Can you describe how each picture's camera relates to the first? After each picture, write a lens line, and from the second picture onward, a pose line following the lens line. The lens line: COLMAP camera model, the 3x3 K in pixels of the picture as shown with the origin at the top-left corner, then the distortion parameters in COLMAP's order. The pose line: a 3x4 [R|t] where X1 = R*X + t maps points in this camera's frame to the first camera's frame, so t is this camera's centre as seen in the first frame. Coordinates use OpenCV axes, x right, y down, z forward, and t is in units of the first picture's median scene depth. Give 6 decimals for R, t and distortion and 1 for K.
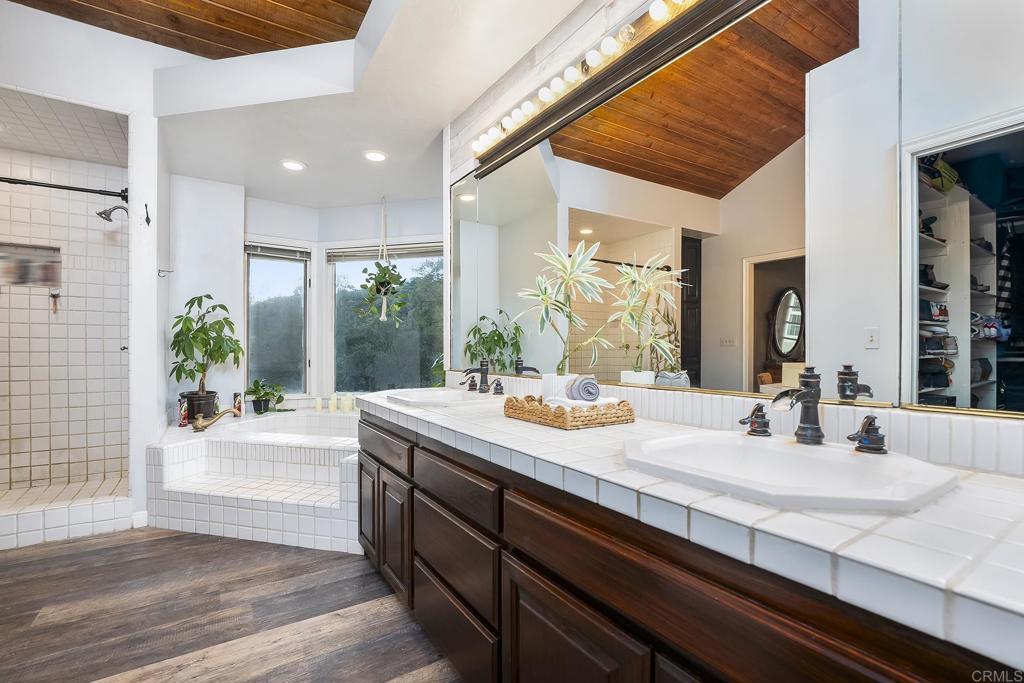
lens RADIAL K [[474.6, 0, 512.0], [0, 474.6, 341.5], [0, 0, 1]] dist [-0.002729, -0.000166]
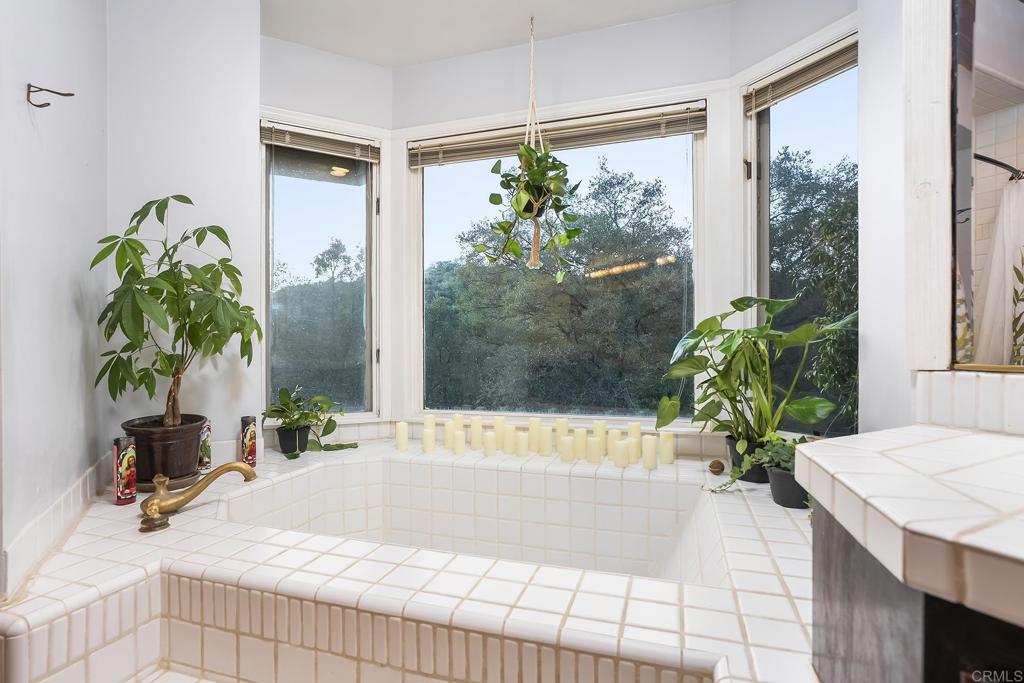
lens RADIAL K [[554.6, 0, 512.0], [0, 554.6, 341.5], [0, 0, 1]] dist [-0.001866, -0.000143]
pose [[0.996320, 0.002355, -0.085683, -0.282473], [-0.001066, 0.999886, 0.015076, 0.024927], [0.085708, -0.014930, 0.996208, 0.494150]]
